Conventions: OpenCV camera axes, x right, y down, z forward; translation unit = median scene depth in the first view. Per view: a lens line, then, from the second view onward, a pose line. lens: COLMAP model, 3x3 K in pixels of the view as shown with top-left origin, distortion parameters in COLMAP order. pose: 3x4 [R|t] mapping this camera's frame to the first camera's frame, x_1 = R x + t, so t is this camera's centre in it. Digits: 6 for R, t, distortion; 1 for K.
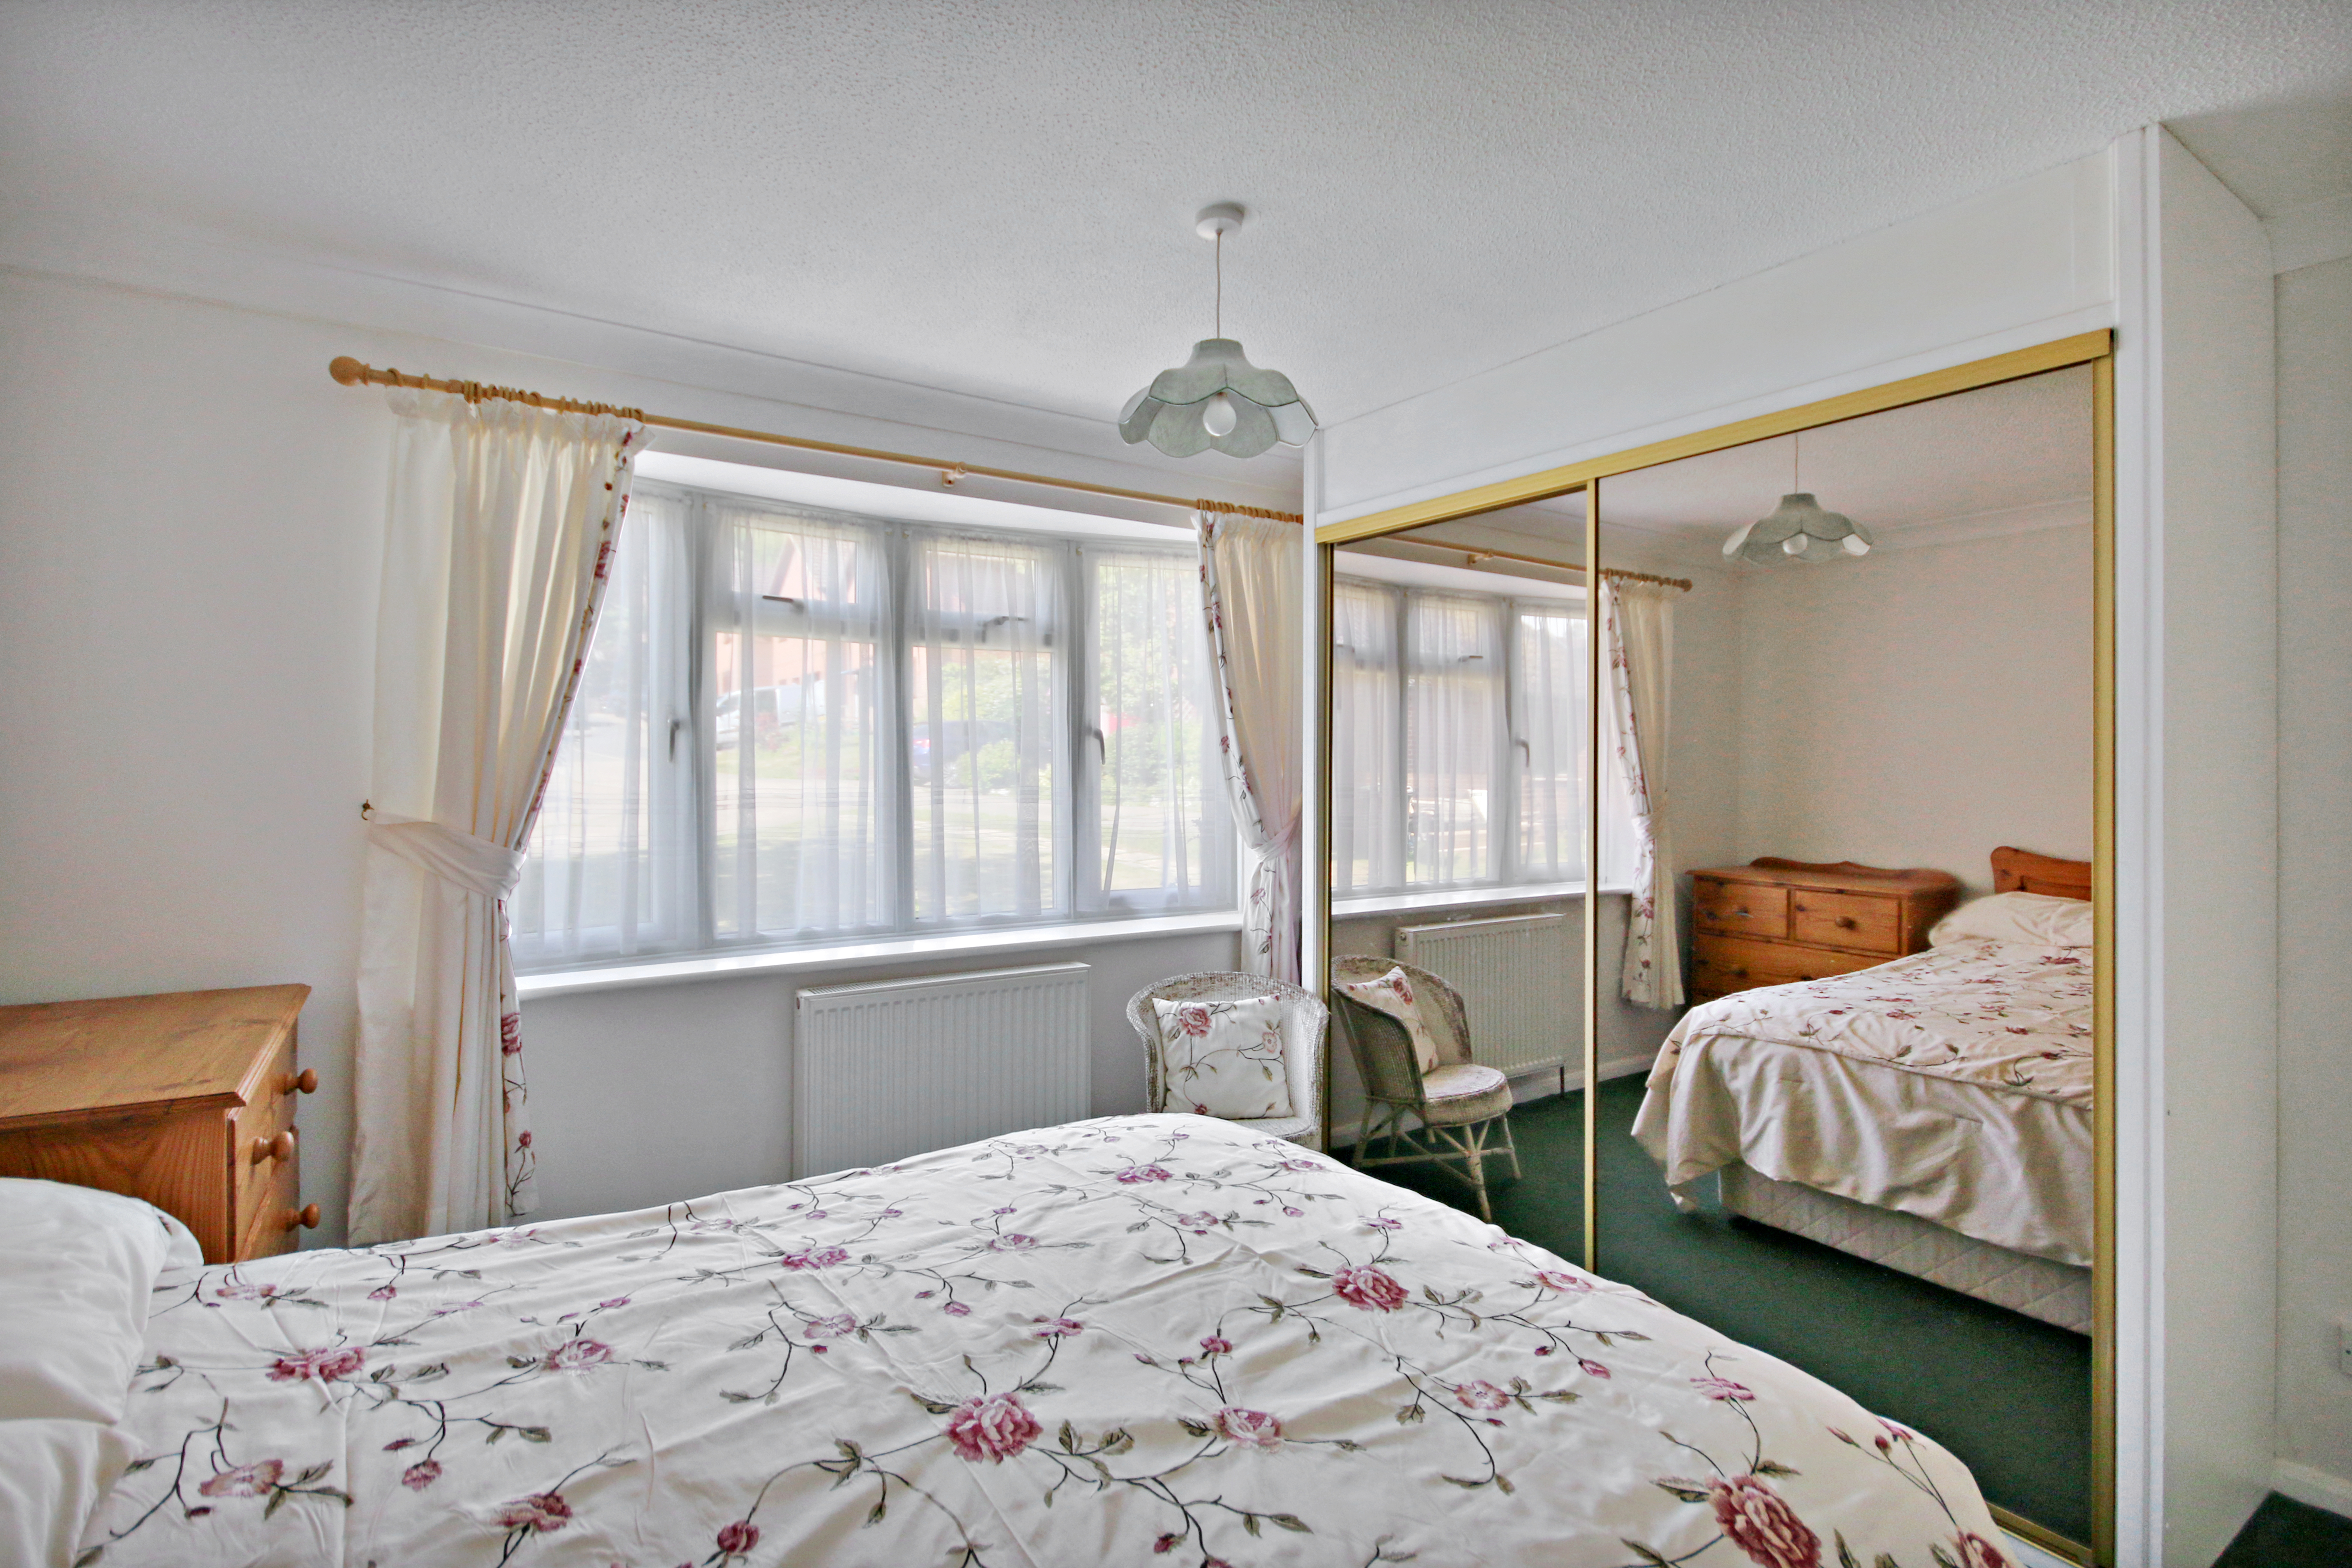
lens RADIAL K [[1111.6, 0, 1176.0], [0, 1111.6, 784.0], [0, 0, 1]] dist [0.001717, -0.000101]
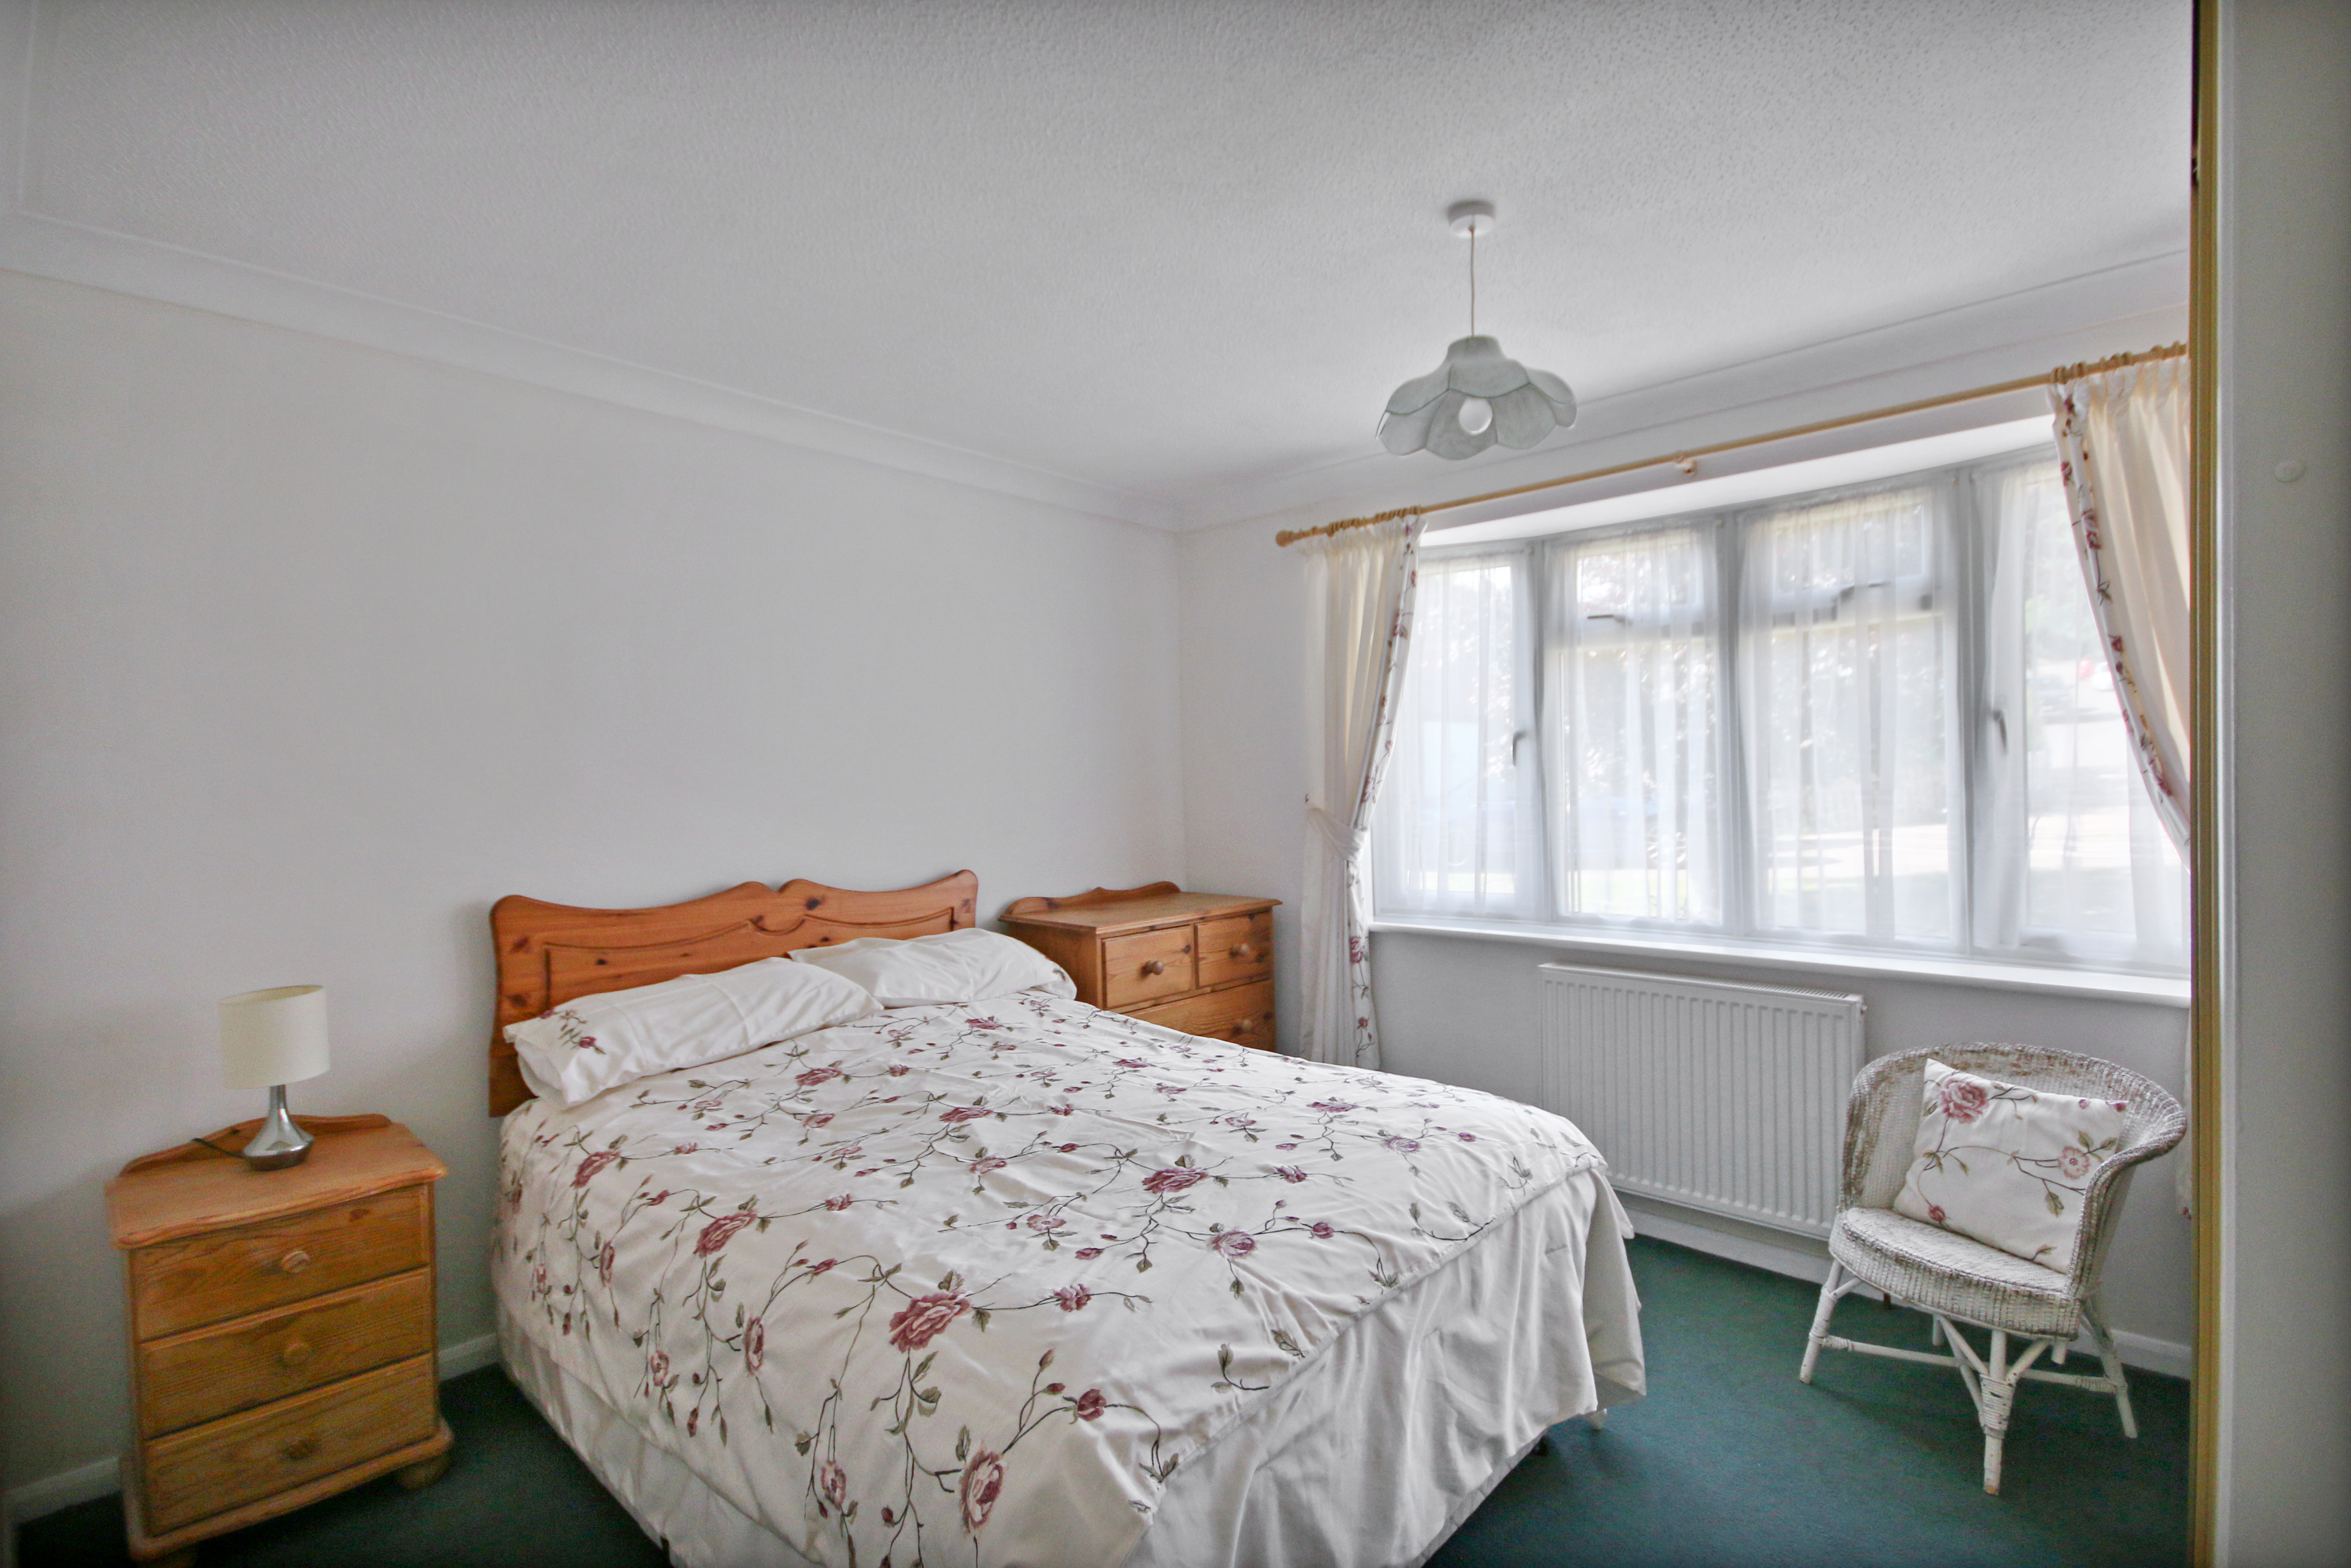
lens RADIAL K [[1123.3, 0, 1174.6], [0, 1123.3, 821.5], [0, 0, 1]] dist [0.004710, 0.000705]
pose [[0.225194, 0.028563, -0.973895, 0.884135], [0.001476, 0.999559, 0.029657, 0.006215], [0.974313, -0.008116, 0.225053, 0.452176]]
